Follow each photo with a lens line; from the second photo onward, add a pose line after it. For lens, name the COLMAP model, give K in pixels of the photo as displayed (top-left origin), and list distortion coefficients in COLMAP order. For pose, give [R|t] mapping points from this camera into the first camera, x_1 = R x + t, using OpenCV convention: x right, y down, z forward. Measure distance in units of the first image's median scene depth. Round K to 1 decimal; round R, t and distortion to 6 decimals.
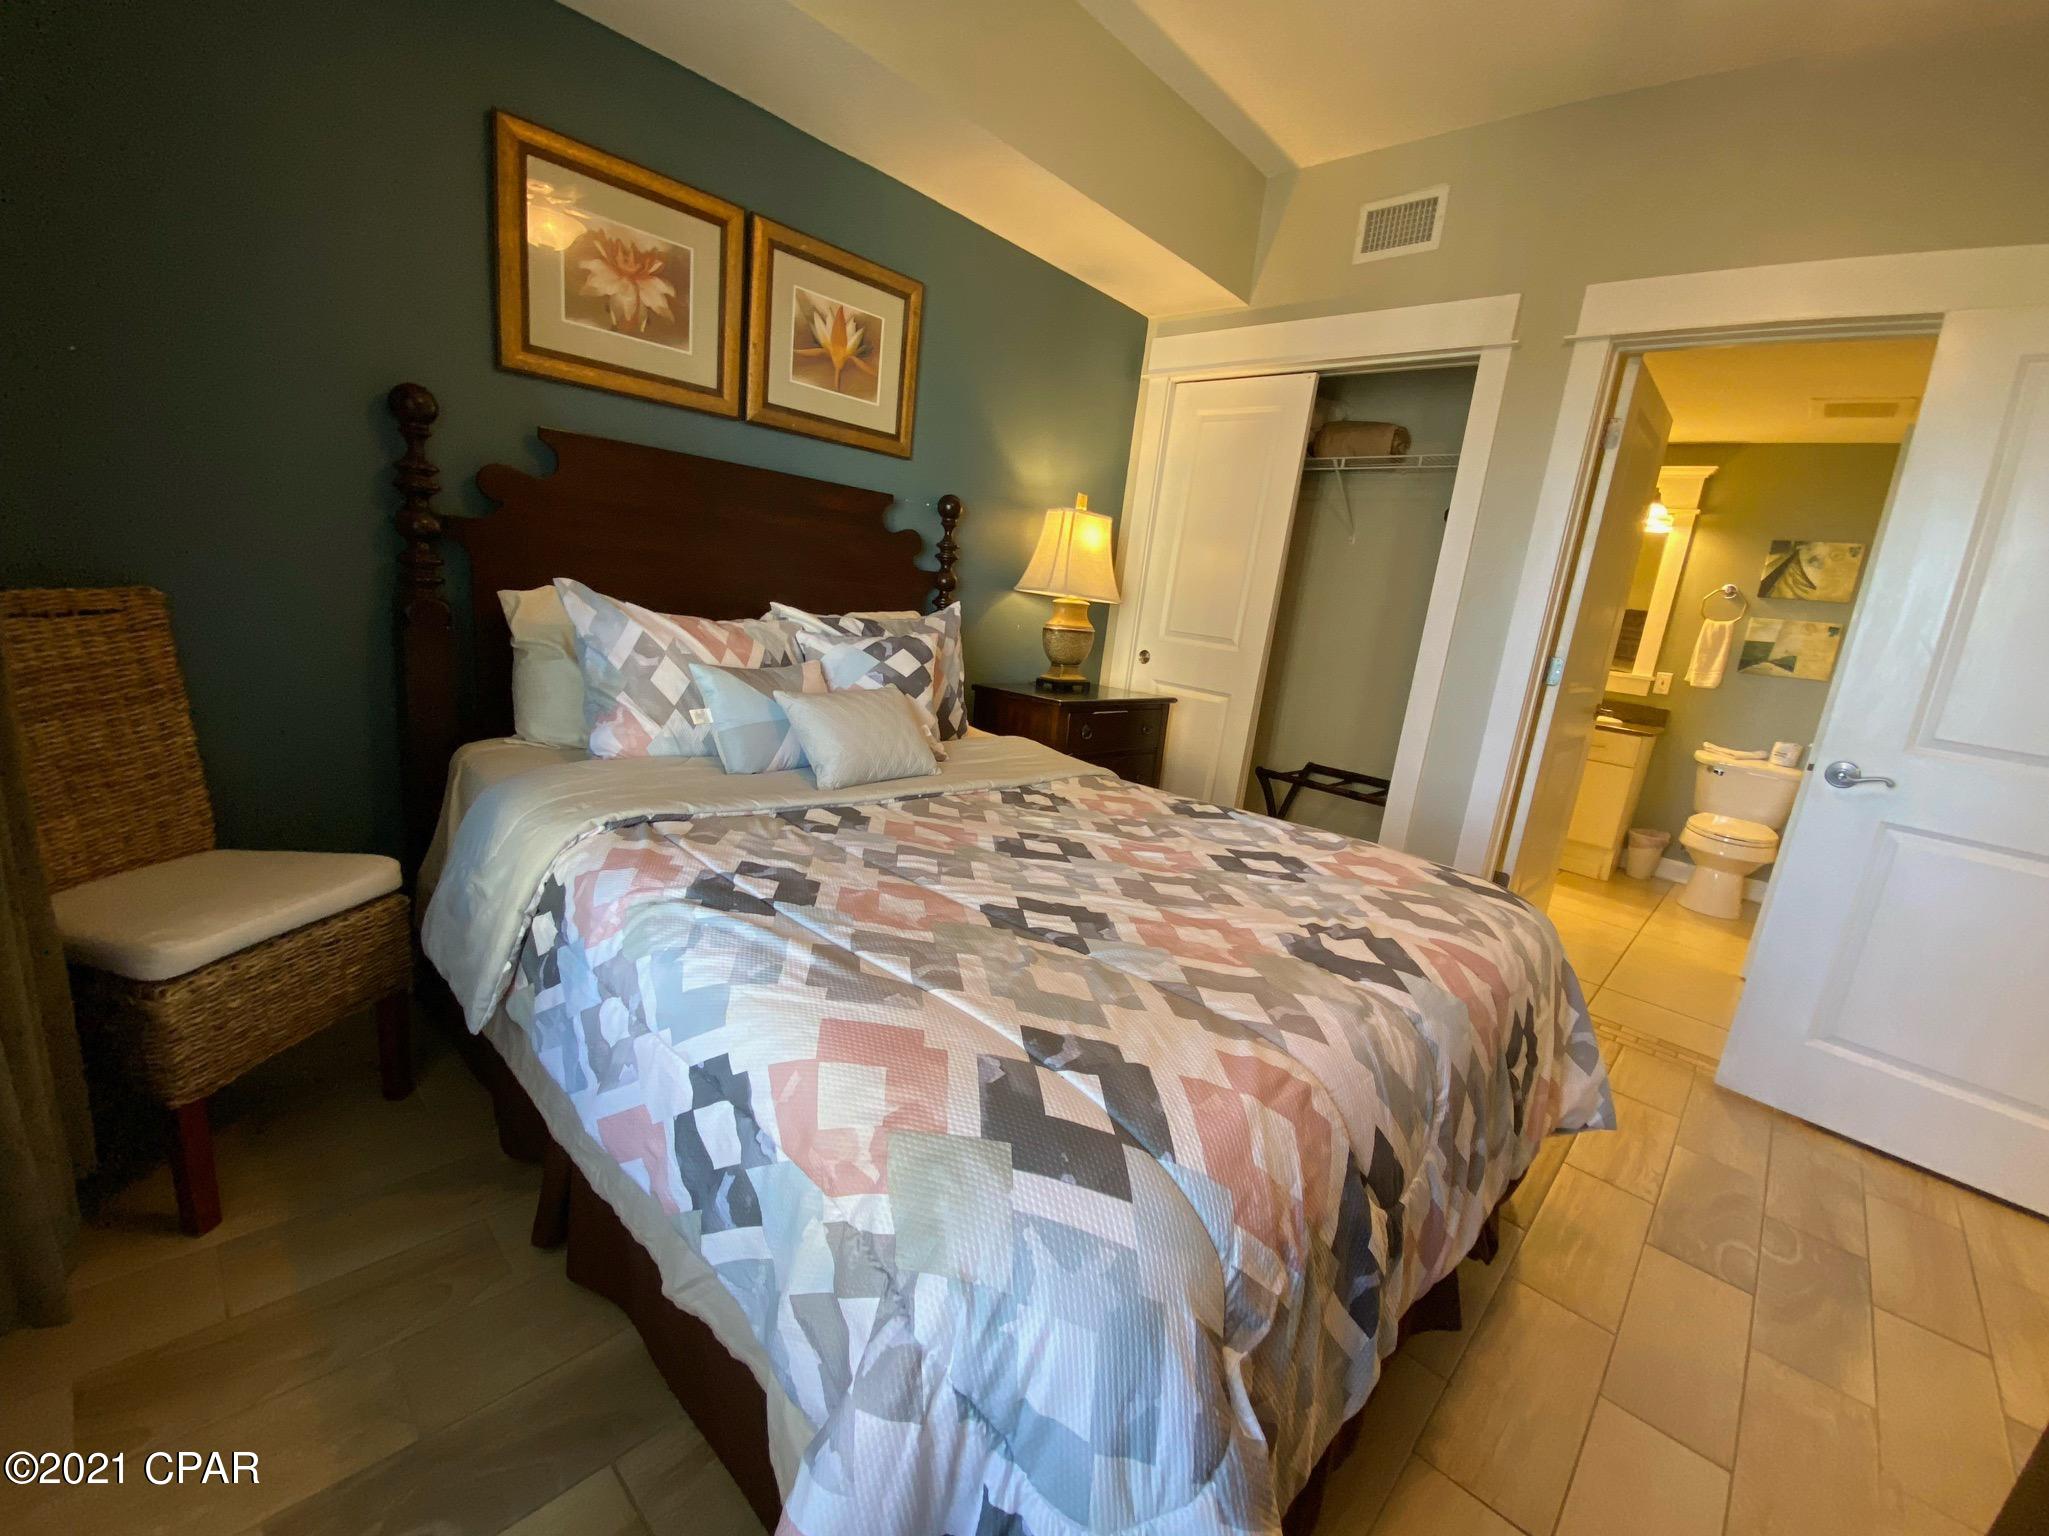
lens RADIAL K [[843.8, 0, 1024.5], [0, 843.8, 768.0], [0, 0, 1]] dist [0.024339, -0.022463]
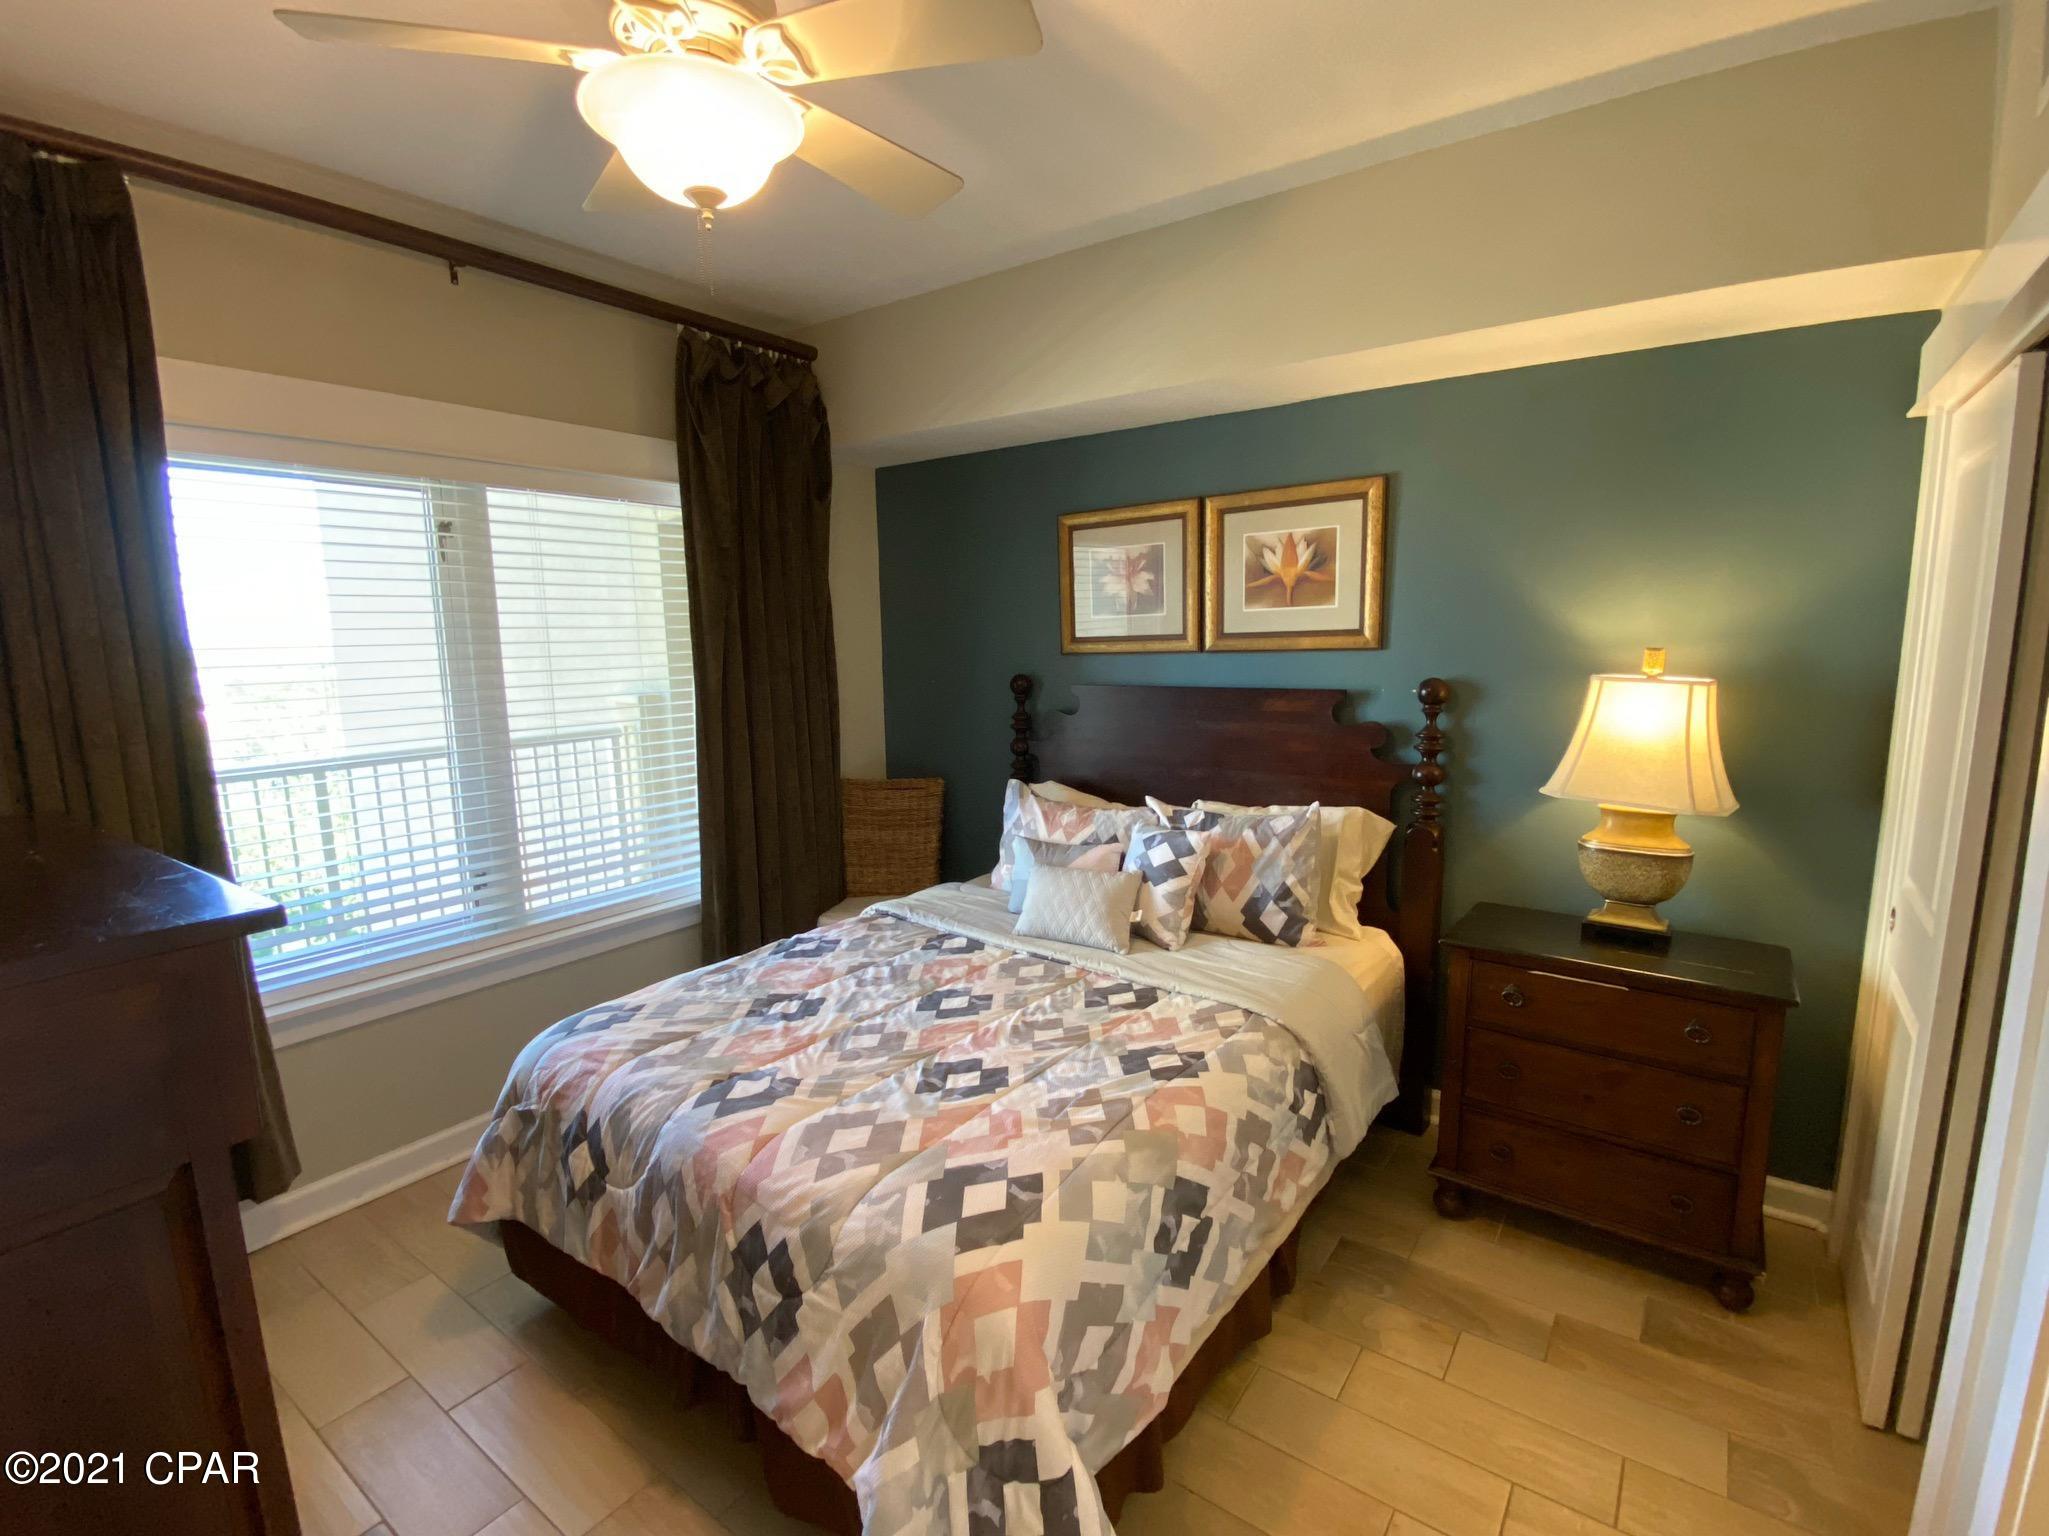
lens RADIAL K [[935.1, 0, 1024.5], [0, 935.1, 768.0], [0, 0, 1]] dist [0.061292, -0.000008]
pose [[0.116514, 0.032384, -0.992661, 1.105183], [-0.183617, 0.982942, 0.010515, -0.224783], [0.976068, 0.181045, 0.120473, 0.657821]]
